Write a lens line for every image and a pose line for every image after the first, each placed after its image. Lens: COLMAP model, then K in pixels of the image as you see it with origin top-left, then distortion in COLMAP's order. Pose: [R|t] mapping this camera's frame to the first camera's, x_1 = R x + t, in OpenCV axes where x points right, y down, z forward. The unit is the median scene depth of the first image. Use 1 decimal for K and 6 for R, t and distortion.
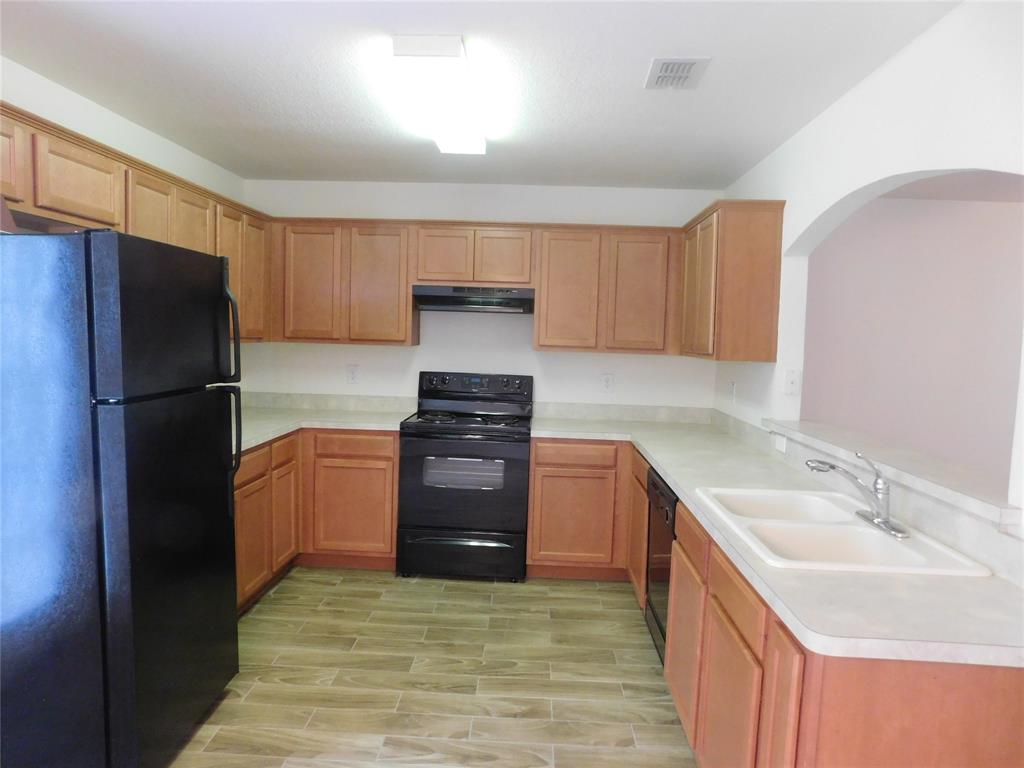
lens RADIAL K [[677.0, 0, 505.5], [0, 677.0, 384.8], [0, 0, 1]] dist [-0.053506, 0.037193]
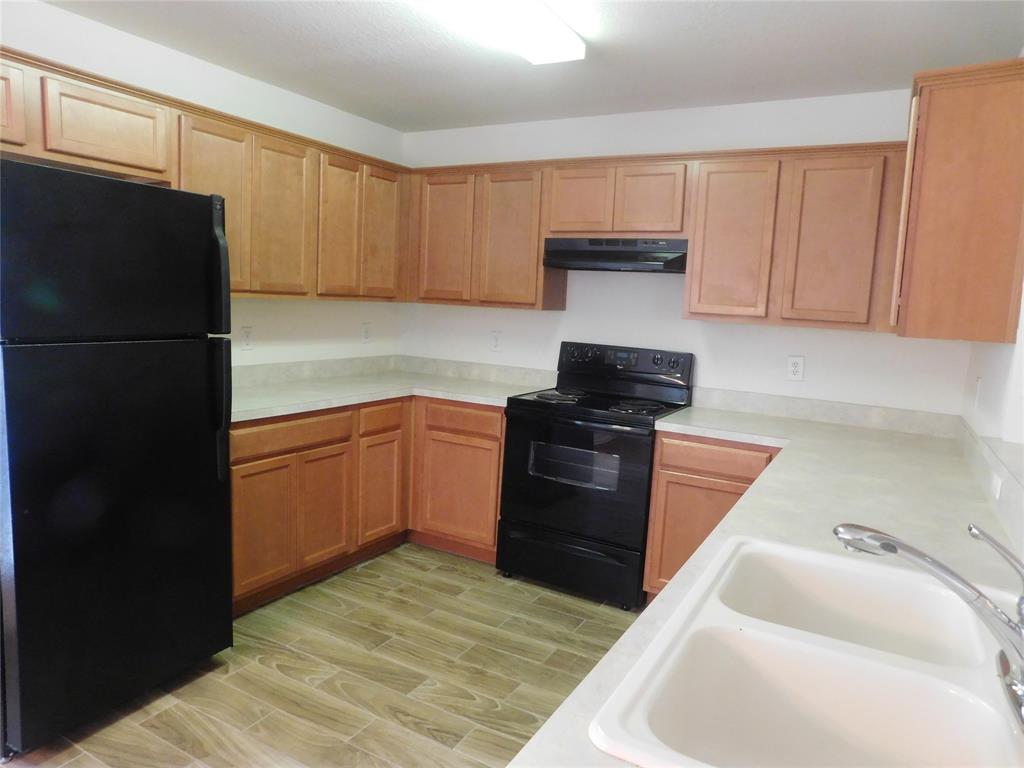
lens RADIAL K [[677.0, 0, 515.2], [0, 677.0, 383.3], [0, 0, 1]] dist [-0.053506, 0.037193]
pose [[0.891499, 0.069634, -0.447638, 0.237290], [-0.057548, 0.997518, 0.040563, 0.002259], [0.449352, -0.010401, 0.893294, 0.240862]]
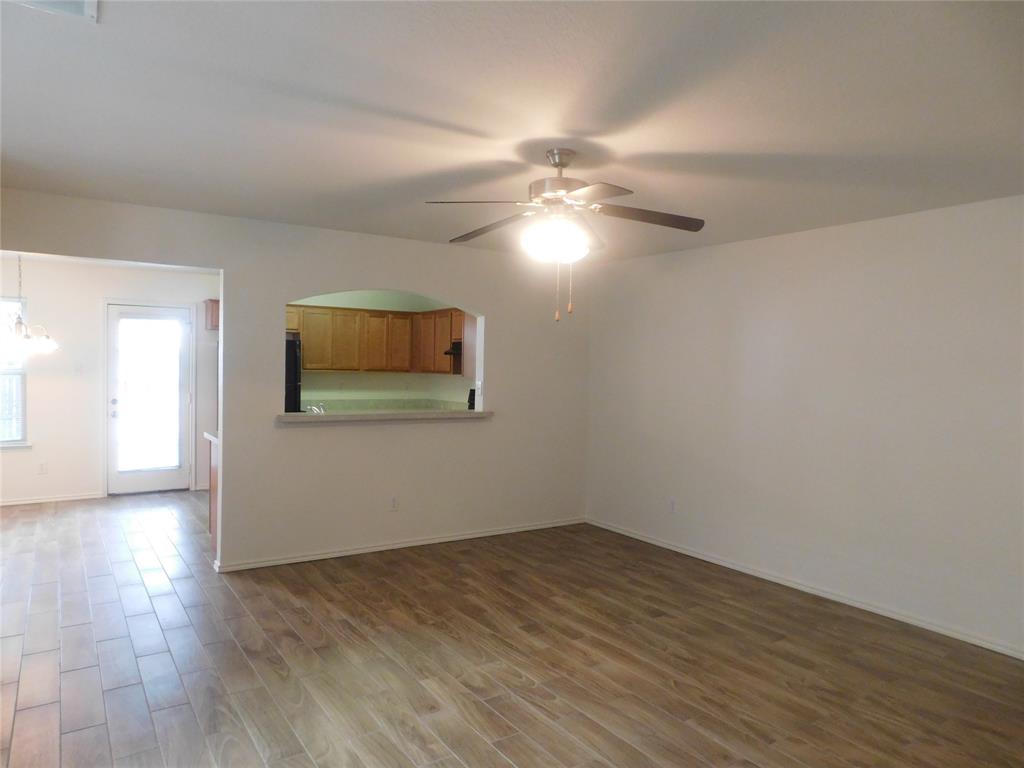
lens RADIAL K [[677.0, 0, 513.6], [0, 677.0, 381.9], [0, 0, 1]] dist [-0.053506, 0.037193]
pose [[0.592179, -0.000763, -0.805806, 1.601192], [-0.064027, 0.996793, -0.047997, 0.046565], [0.803259, 0.080016, 0.590231, 0.031870]]
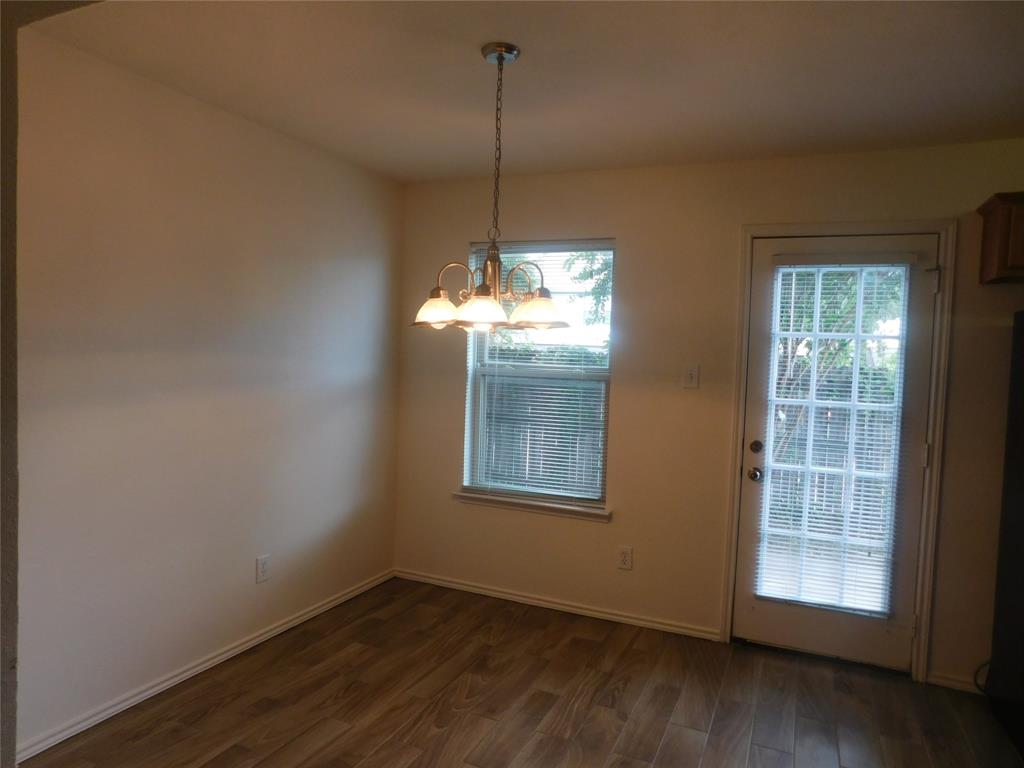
lens RADIAL K [[677.0, 0, 513.1], [0, 677.0, 384.9], [0, 0, 1]] dist [-0.053506, 0.037193]
pose [[-0.354393, 0.009176, -0.935052, 0.634996], [-0.118732, 0.991417, 0.054730, 0.004577], [0.927528, 0.130416, -0.350261, 0.197563]]
